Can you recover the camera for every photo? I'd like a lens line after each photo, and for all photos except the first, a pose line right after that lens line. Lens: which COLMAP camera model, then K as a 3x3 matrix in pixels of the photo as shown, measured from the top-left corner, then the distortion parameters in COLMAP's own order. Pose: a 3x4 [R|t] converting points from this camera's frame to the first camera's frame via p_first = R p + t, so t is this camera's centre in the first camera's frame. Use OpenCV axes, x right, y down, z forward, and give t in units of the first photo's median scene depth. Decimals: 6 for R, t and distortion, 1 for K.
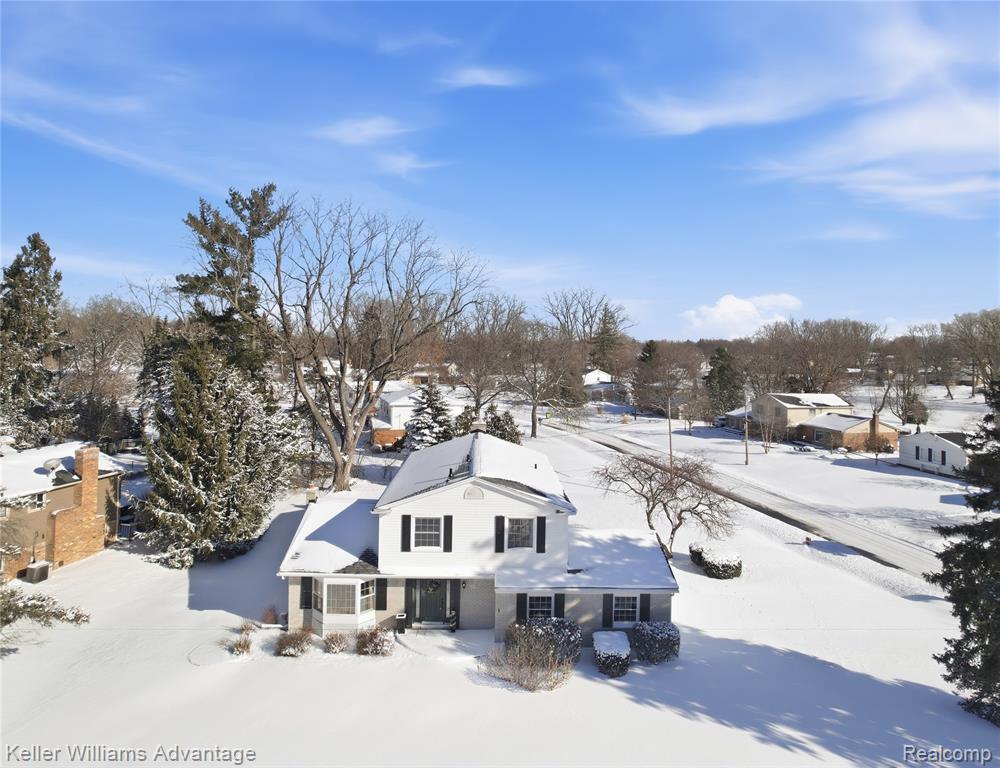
lens RADIAL K [[685.2, 0, 513.9], [0, 685.2, 279.8], [0, 0, 1]] dist [-0.038989, -0.001341]
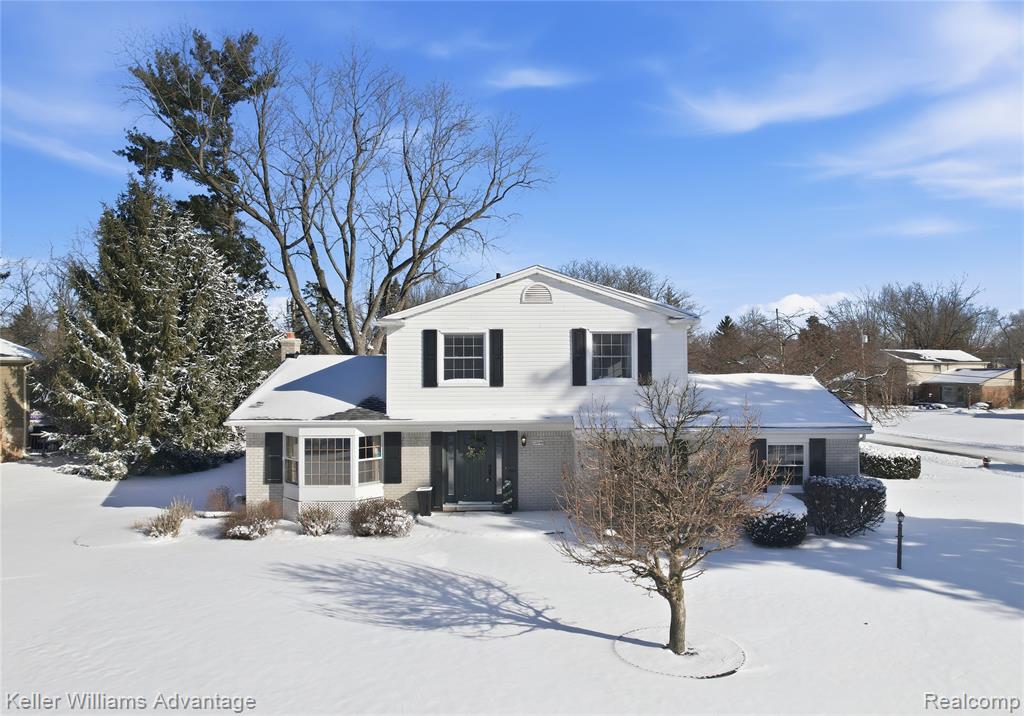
lens RADIAL K [[731.6, 0, 550.2], [0, 731.6, 356.4], [0, 0, 1]] dist [-0.031394, 0.005394]
pose [[0.999847, -0.016929, -0.004406, -0.044228], [0.017066, 0.999307, 0.033072, 0.349087], [0.003843, -0.033142, 0.999443, 0.325301]]
